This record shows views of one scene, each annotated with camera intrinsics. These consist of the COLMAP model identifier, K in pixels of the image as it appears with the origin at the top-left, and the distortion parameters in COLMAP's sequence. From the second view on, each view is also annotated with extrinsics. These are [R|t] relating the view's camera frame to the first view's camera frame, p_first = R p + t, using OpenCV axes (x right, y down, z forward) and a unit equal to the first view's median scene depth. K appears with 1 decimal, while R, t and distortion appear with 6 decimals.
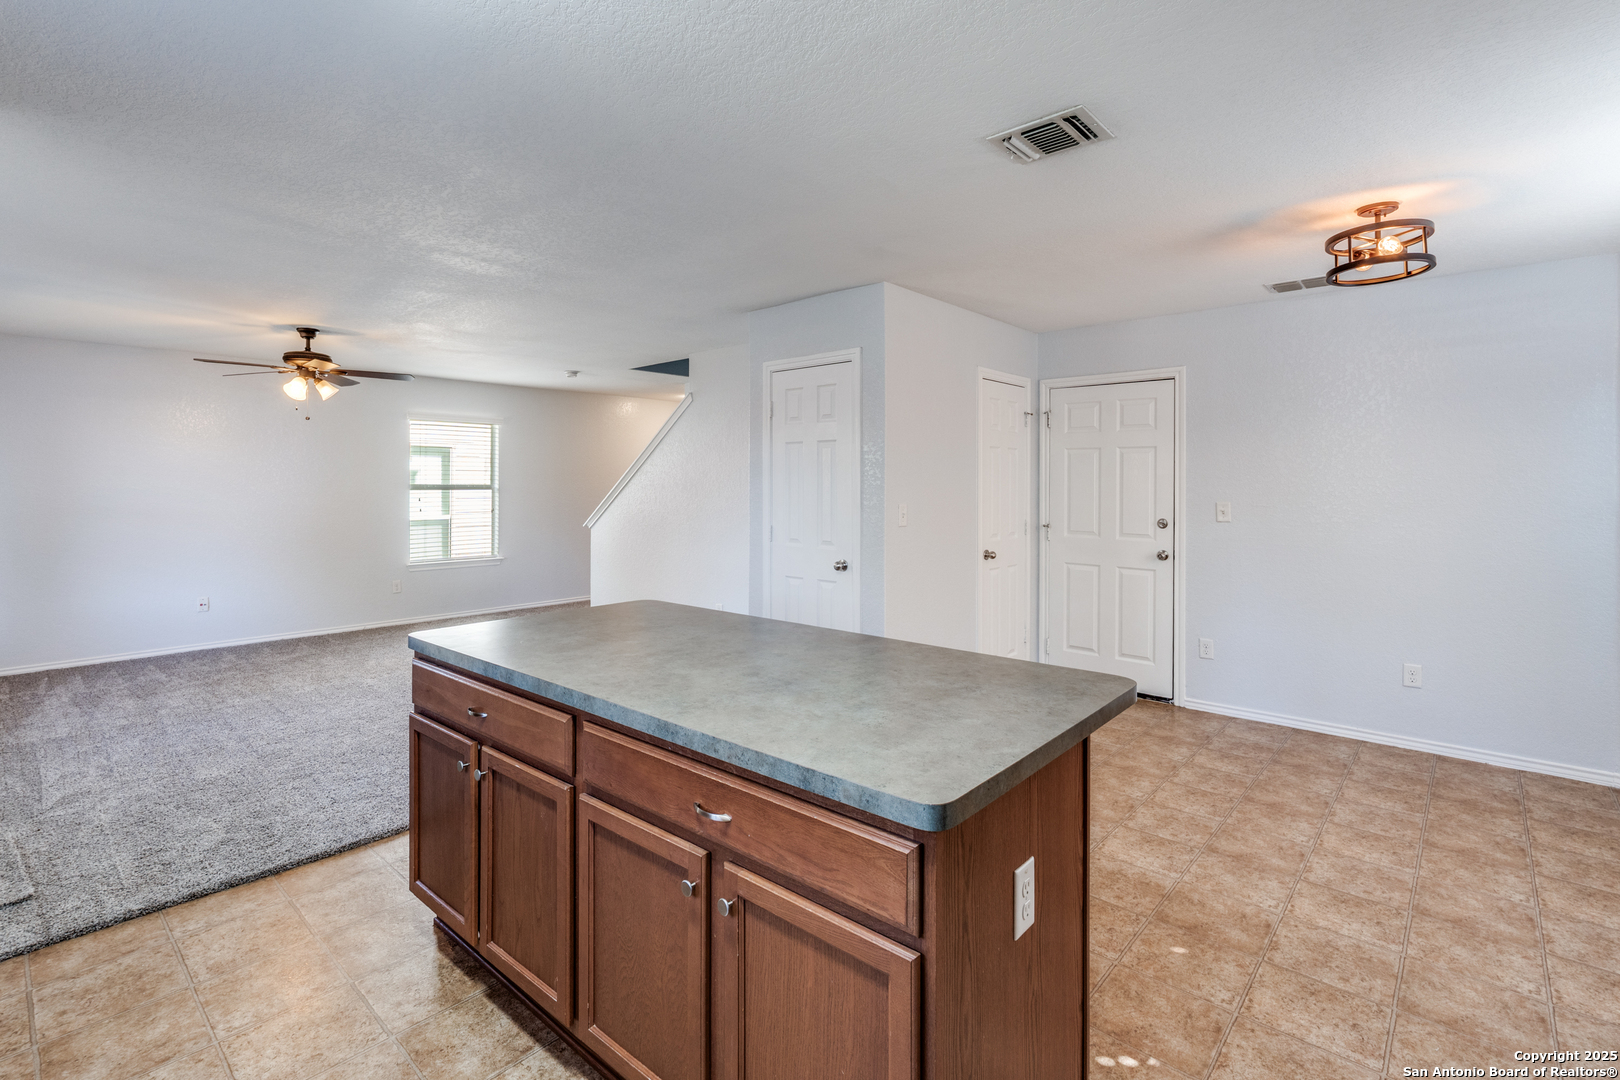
lens RADIAL K [[723.5, 0, 804.3], [0, 723.5, 503.0], [0, 0, 1]] dist [-0.009435, -0.000789]
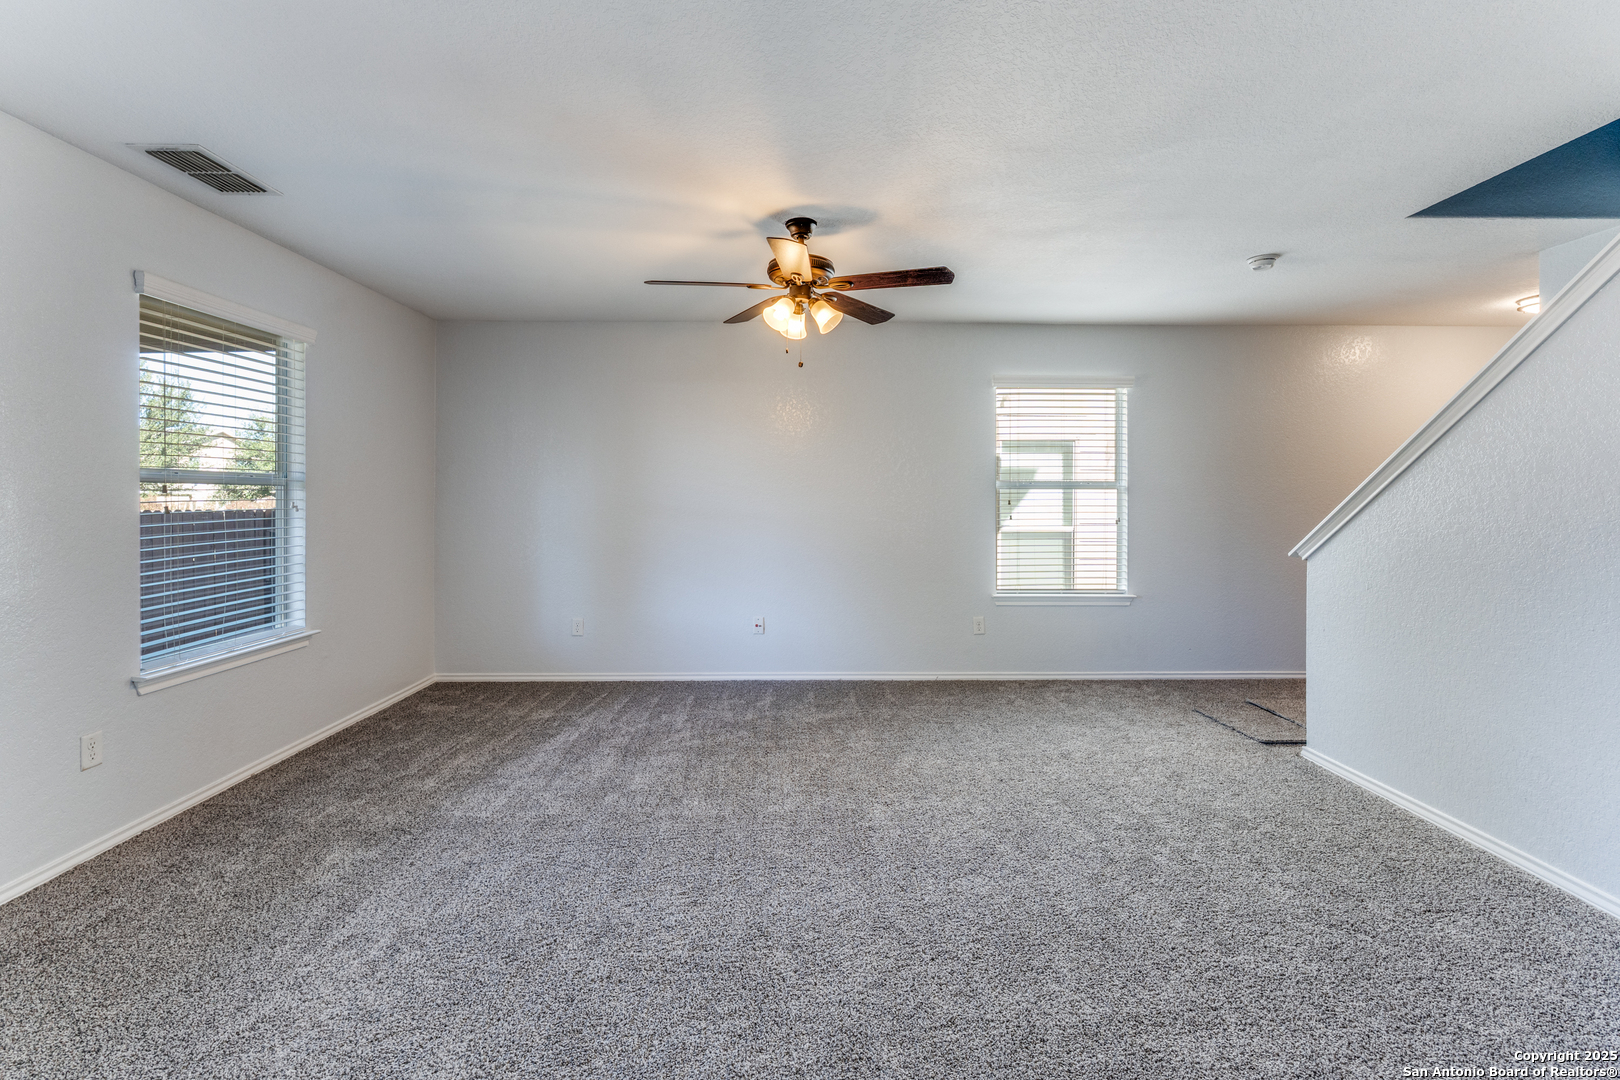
lens RADIAL K [[723.5, 0, 804.3], [0, 723.5, 503.0], [0, 0, 1]] dist [-0.009435, -0.000789]
pose [[0.665187, 0.002338, -0.746673, -0.135069], [-0.015343, 0.999827, -0.010538, 0.005349], [0.746519, 0.018466, 0.665107, 0.360577]]
